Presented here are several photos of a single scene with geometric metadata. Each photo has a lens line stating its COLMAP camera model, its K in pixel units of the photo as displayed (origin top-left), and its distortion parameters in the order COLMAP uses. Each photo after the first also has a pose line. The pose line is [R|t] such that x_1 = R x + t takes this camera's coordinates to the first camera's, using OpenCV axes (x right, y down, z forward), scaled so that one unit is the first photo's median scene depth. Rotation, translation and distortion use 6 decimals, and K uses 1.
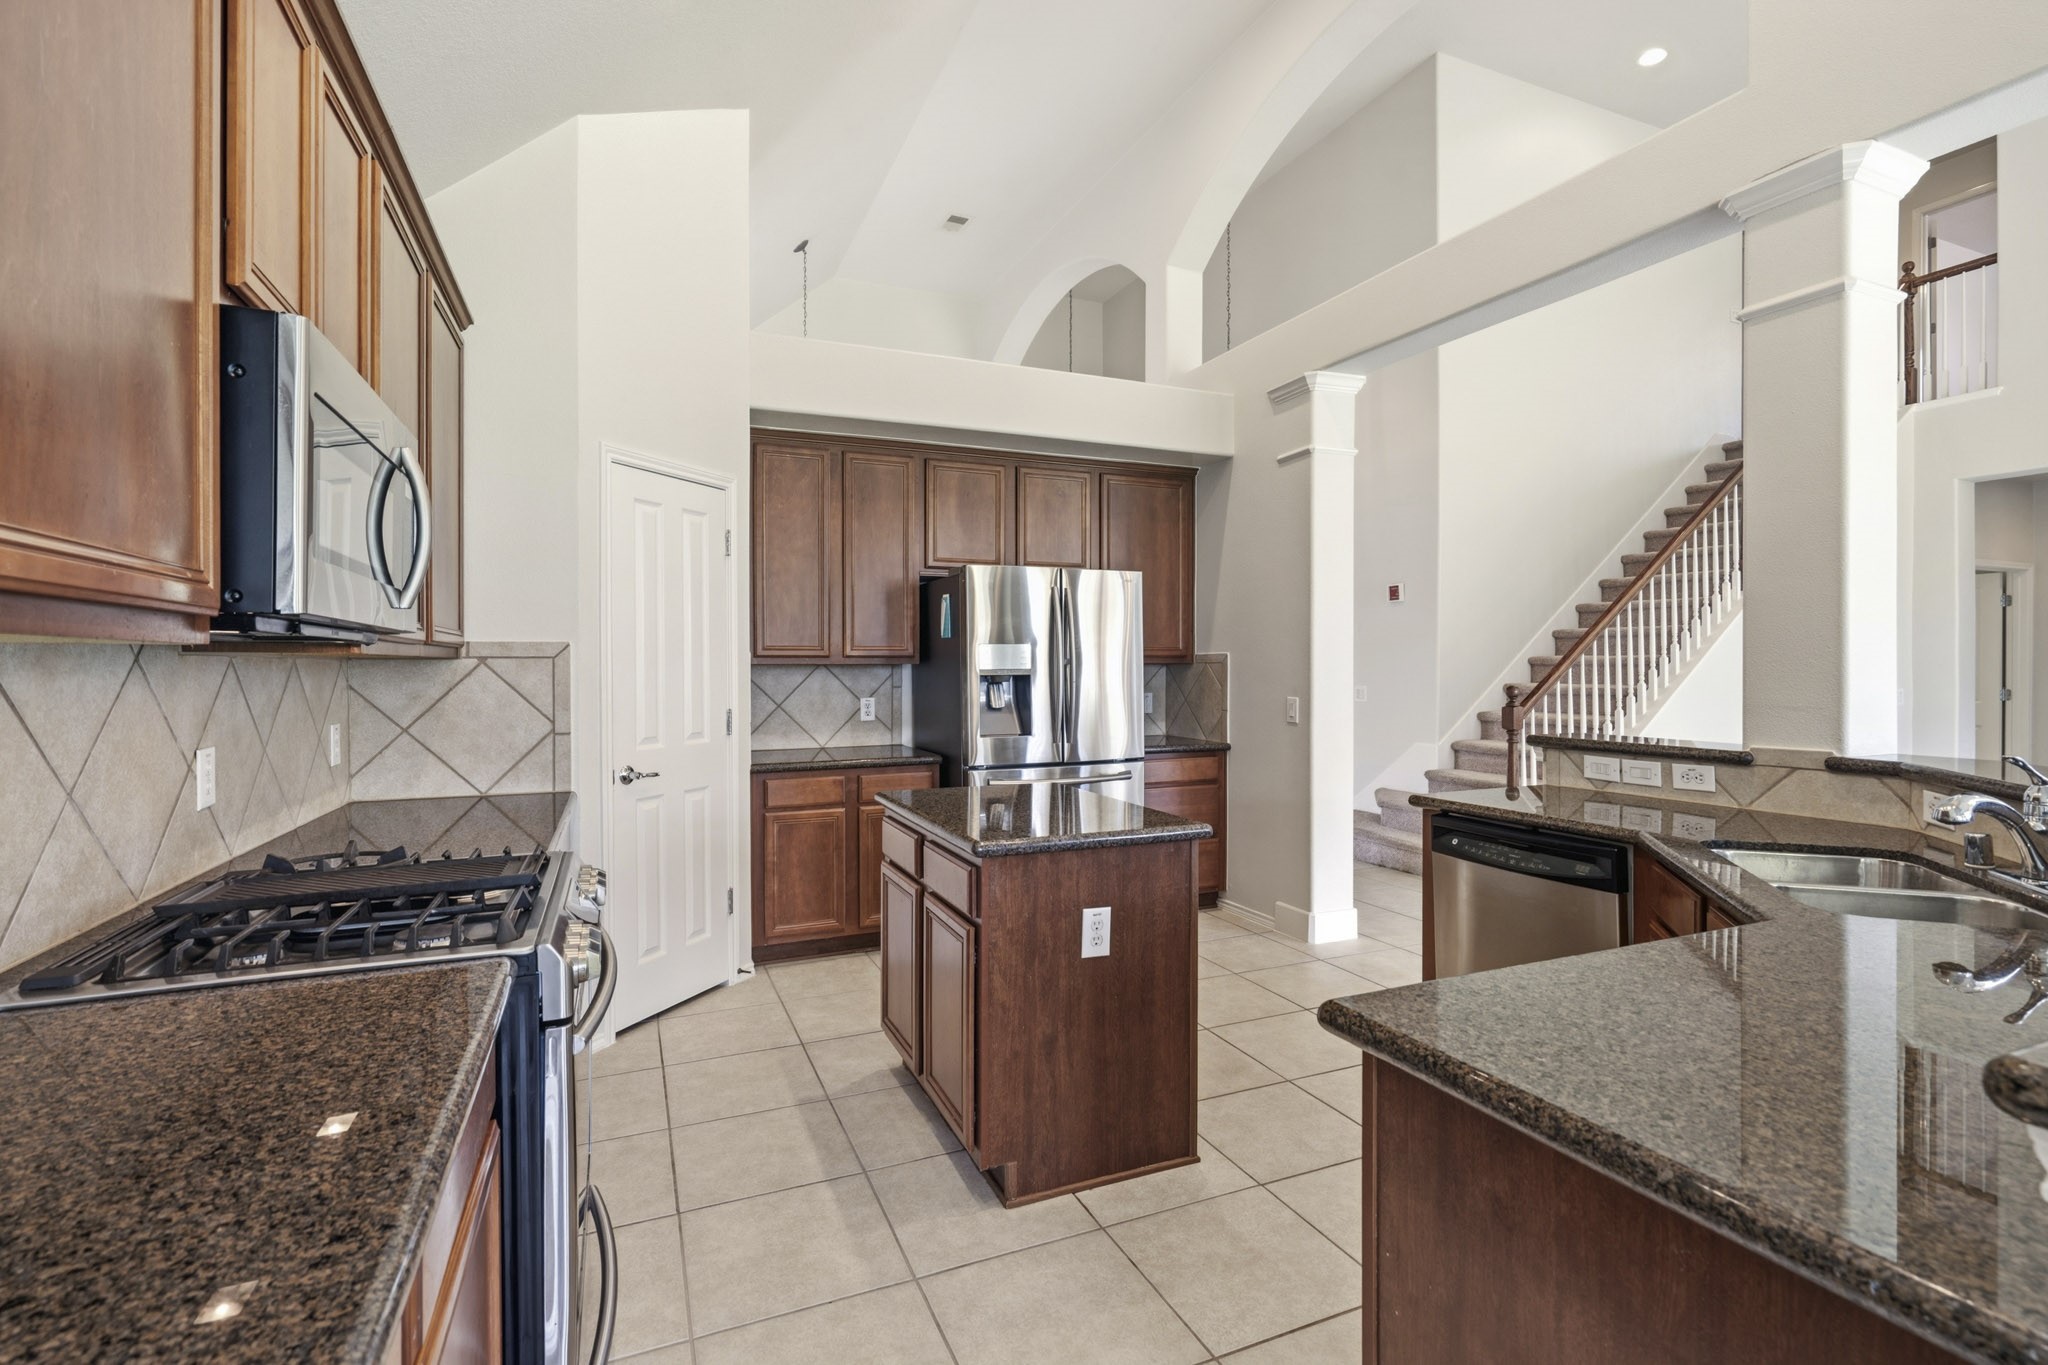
lens RADIAL K [[934.6, 0, 1029.4], [0, 934.6, 668.5], [0, 0, 1]] dist [-0.001775, 0.000090]
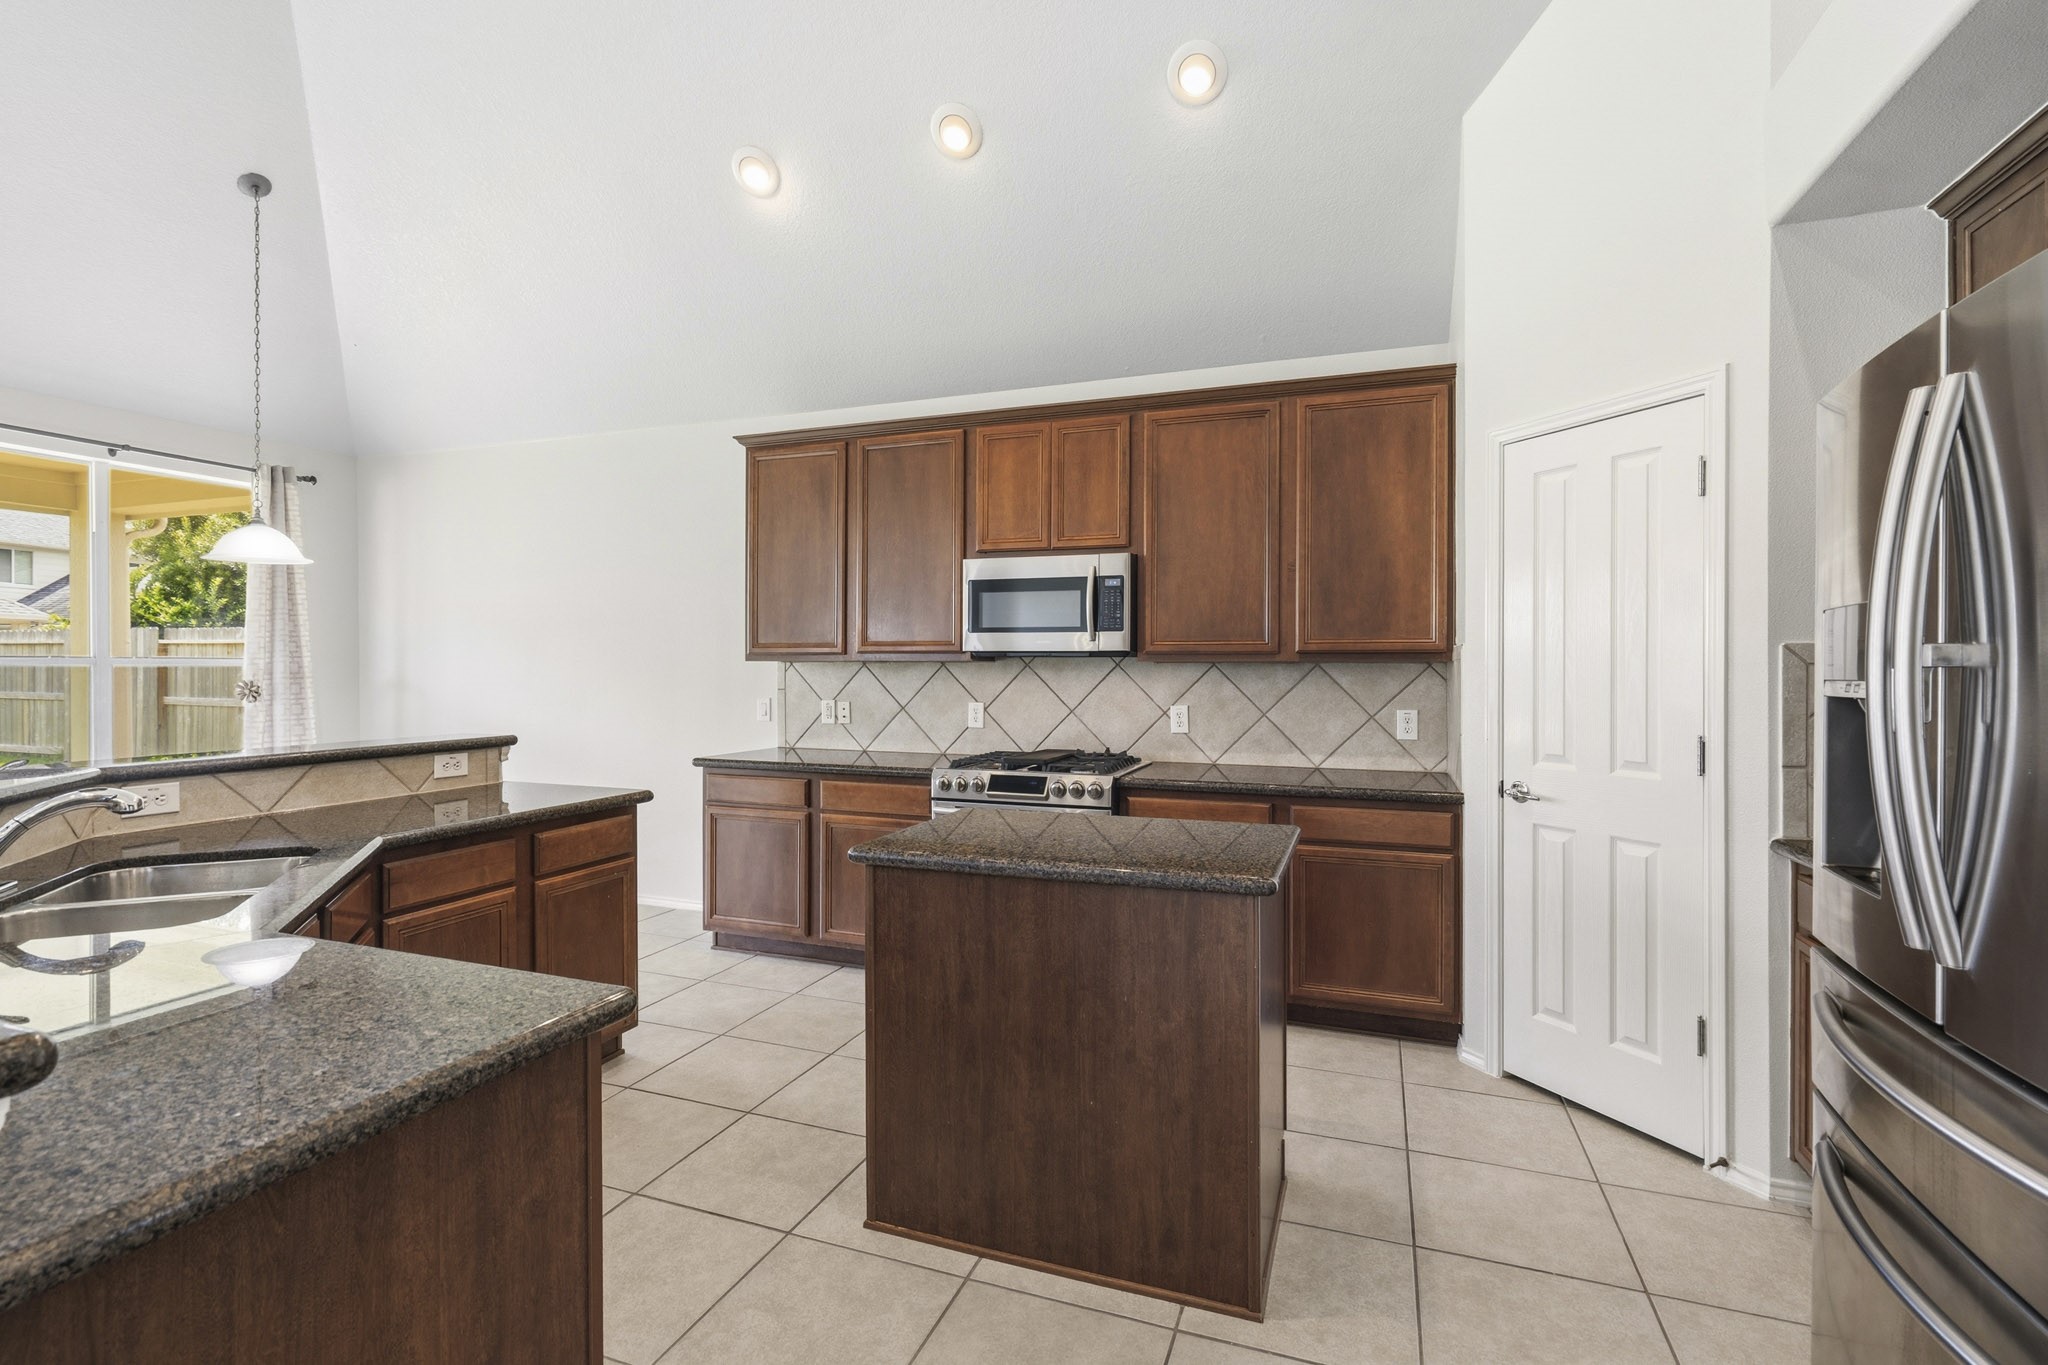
lens RADIAL K [[934.6, 0, 1022.8], [0, 934.6, 672.6], [0, 0, 1]] dist [-0.001775, 0.000090]
pose [[-0.694456, 0.002865, -0.719529, 0.554201], [-0.001758, 0.999982, 0.005678, -0.002976], [0.719533, 0.005208, -0.694439, 1.336407]]
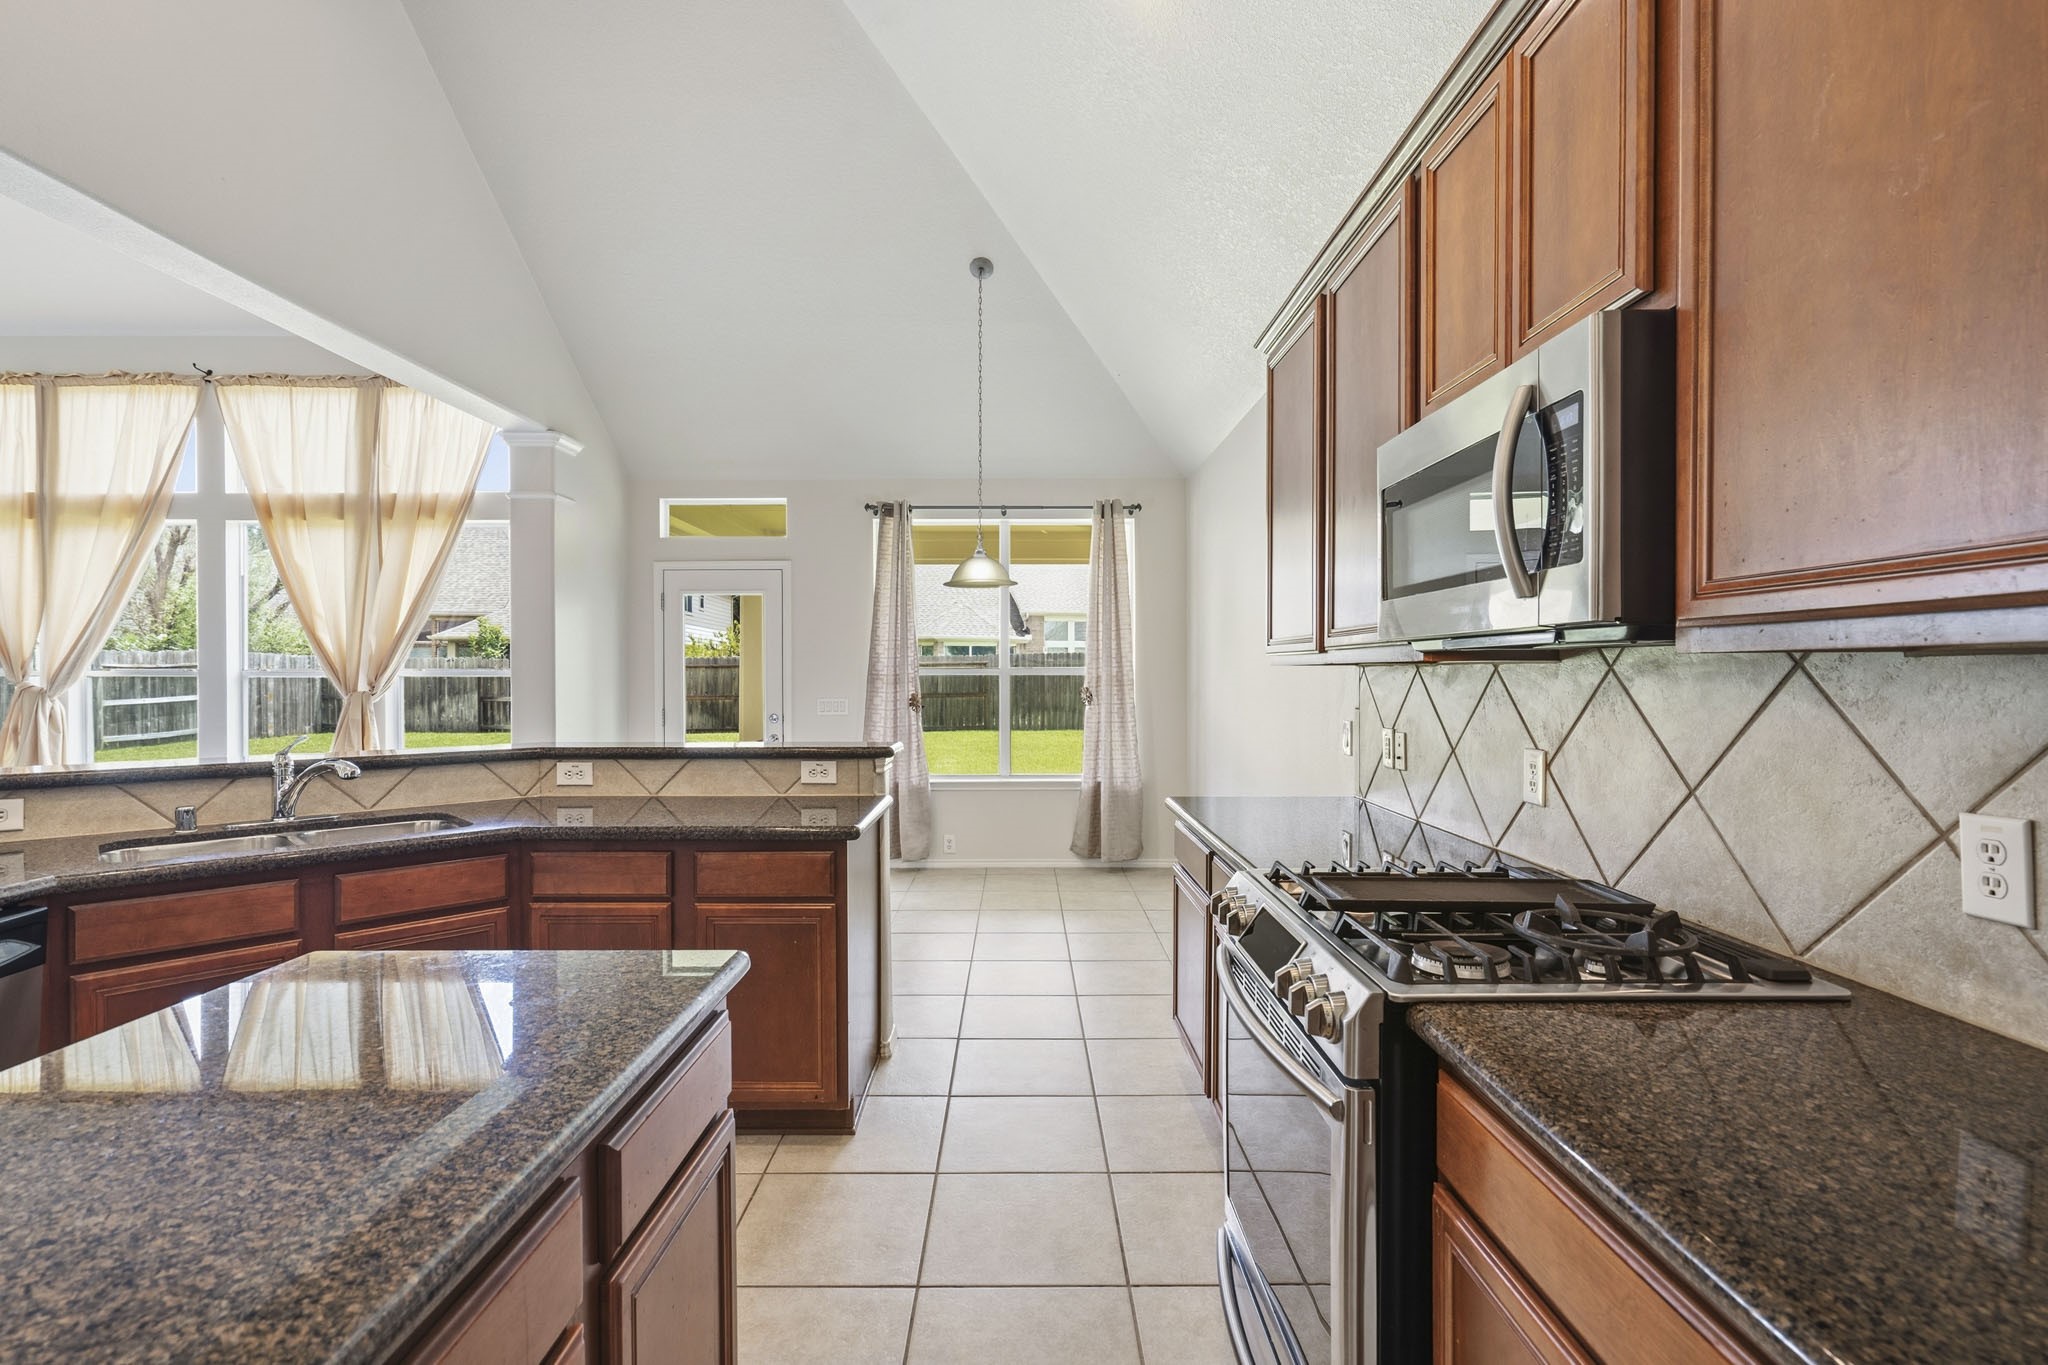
lens RADIAL K [[934.6, 0, 1028.9], [0, 934.6, 681.6], [0, 0, 1]] dist [-0.001775, 0.000090]
pose [[-0.919464, -0.002357, 0.393167, -0.337089], [0.000292, 0.999978, 0.006677, -0.001795], [-0.393174, 0.006254, -0.919443, 1.045970]]
